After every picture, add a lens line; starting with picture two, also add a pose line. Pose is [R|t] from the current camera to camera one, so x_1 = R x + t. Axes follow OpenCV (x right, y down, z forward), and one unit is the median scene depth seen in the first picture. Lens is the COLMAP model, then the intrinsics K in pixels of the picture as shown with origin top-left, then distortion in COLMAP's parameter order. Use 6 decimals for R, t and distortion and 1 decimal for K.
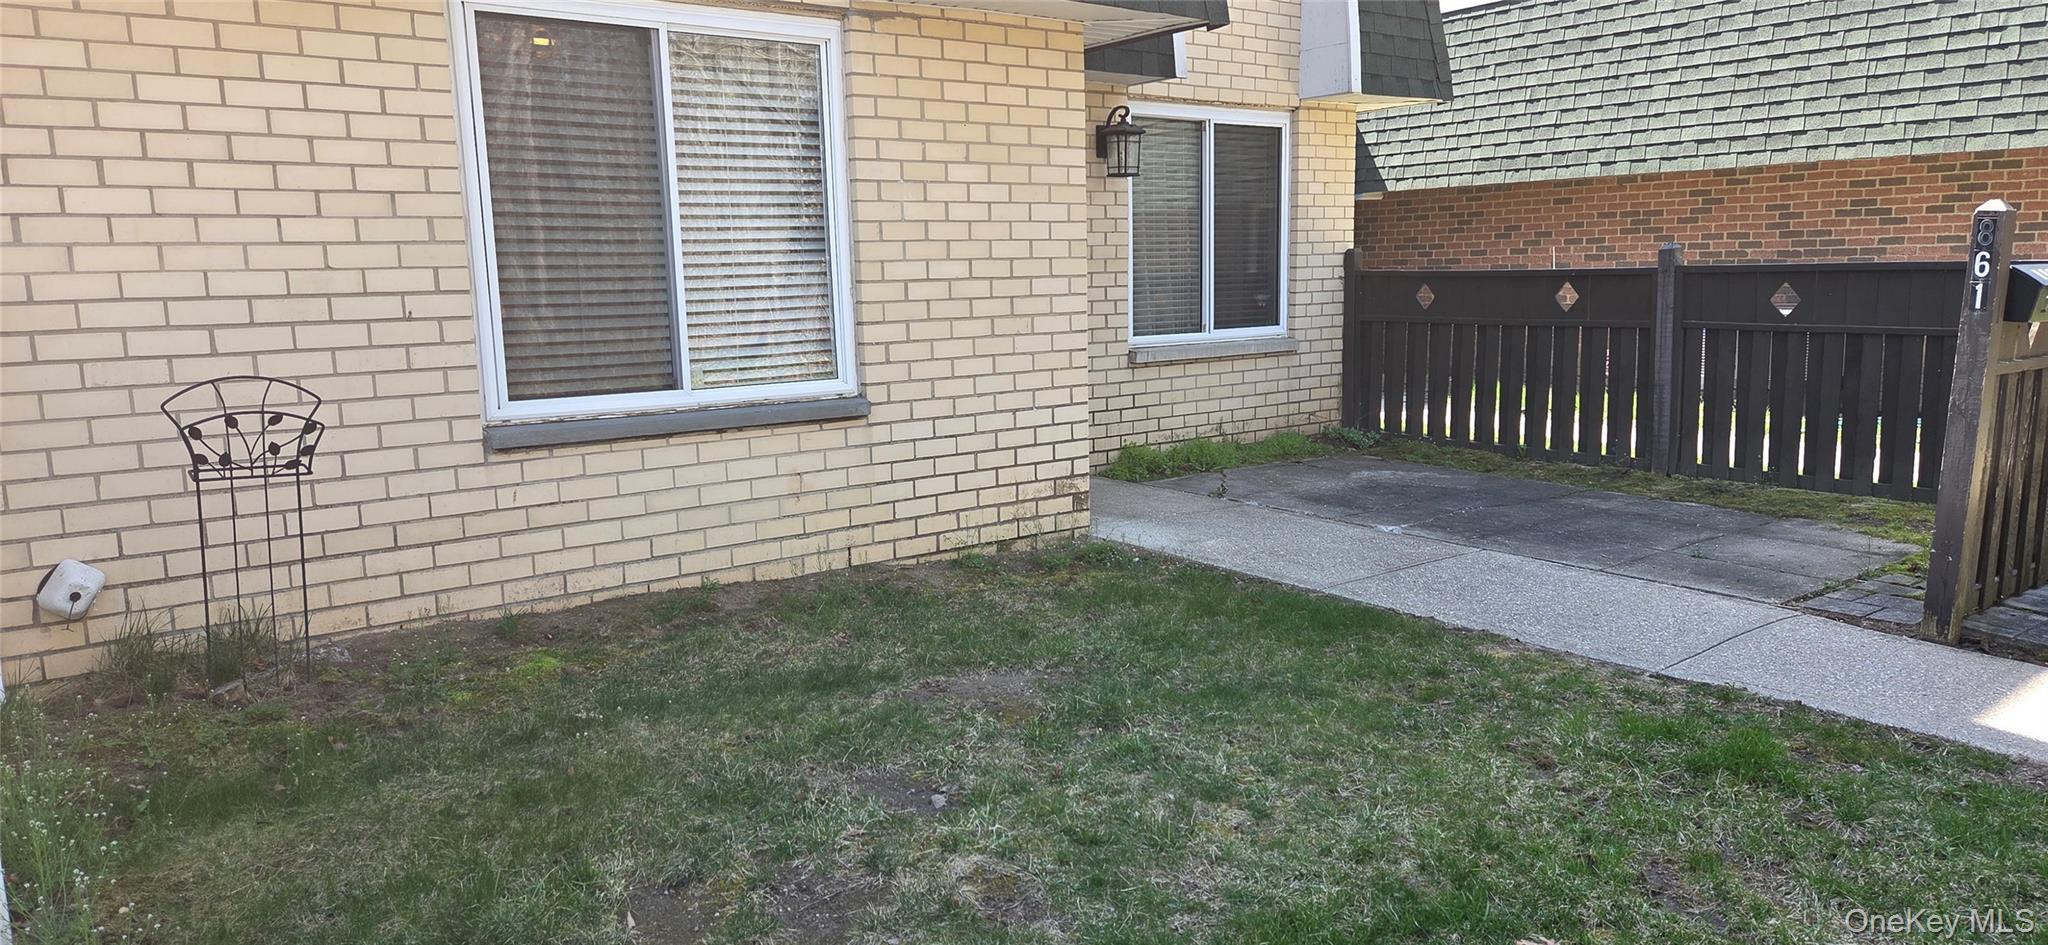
lens RADIAL K [[1327.2, 0, 1038.6], [0, 1327.2, 478.5], [0, 0, 1]] dist [0.036472, -0.000339]
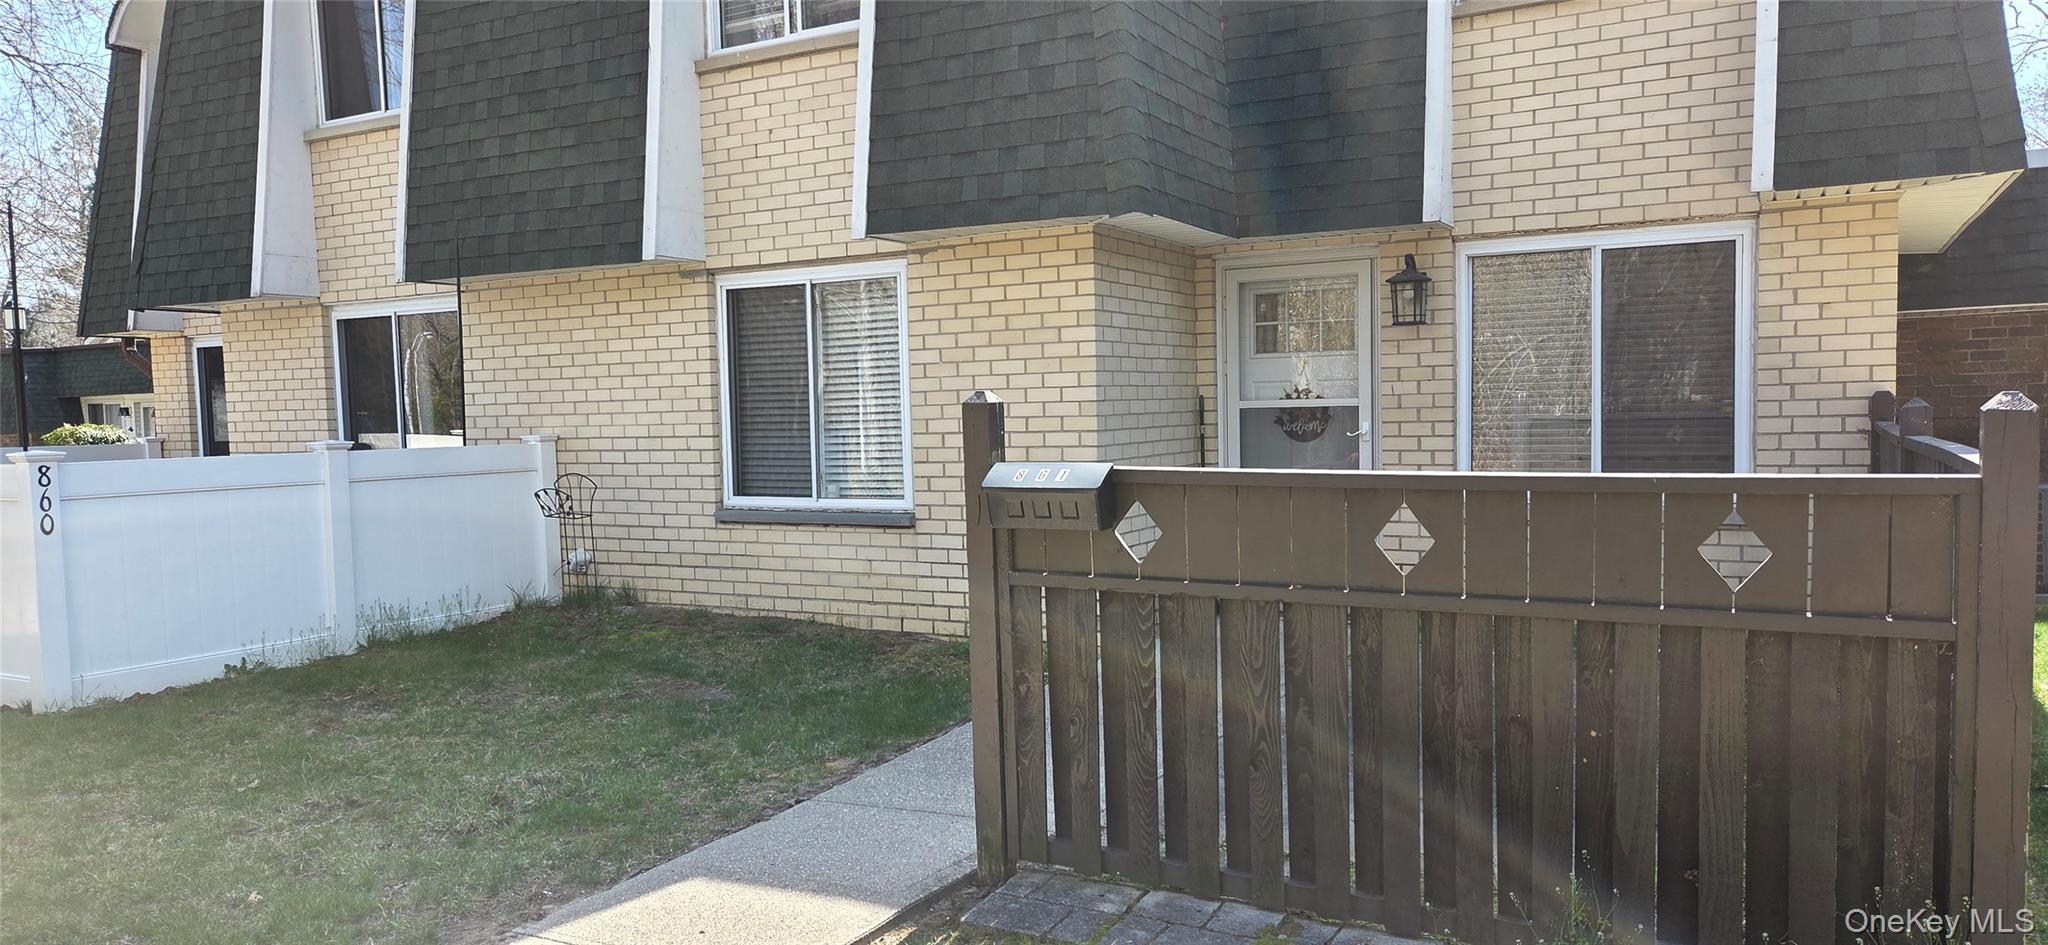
lens RADIAL K [[1327.2, 0, 1038.3], [0, 1327.2, 472.7], [0, 0, 1]] dist [0.036472, -0.000339]
pose [[0.419416, 0.056664, -0.906024, 1.232860], [-0.130389, 0.991462, 0.001648, -0.127084], [0.898381, 0.117444, 0.423223, 0.525321]]
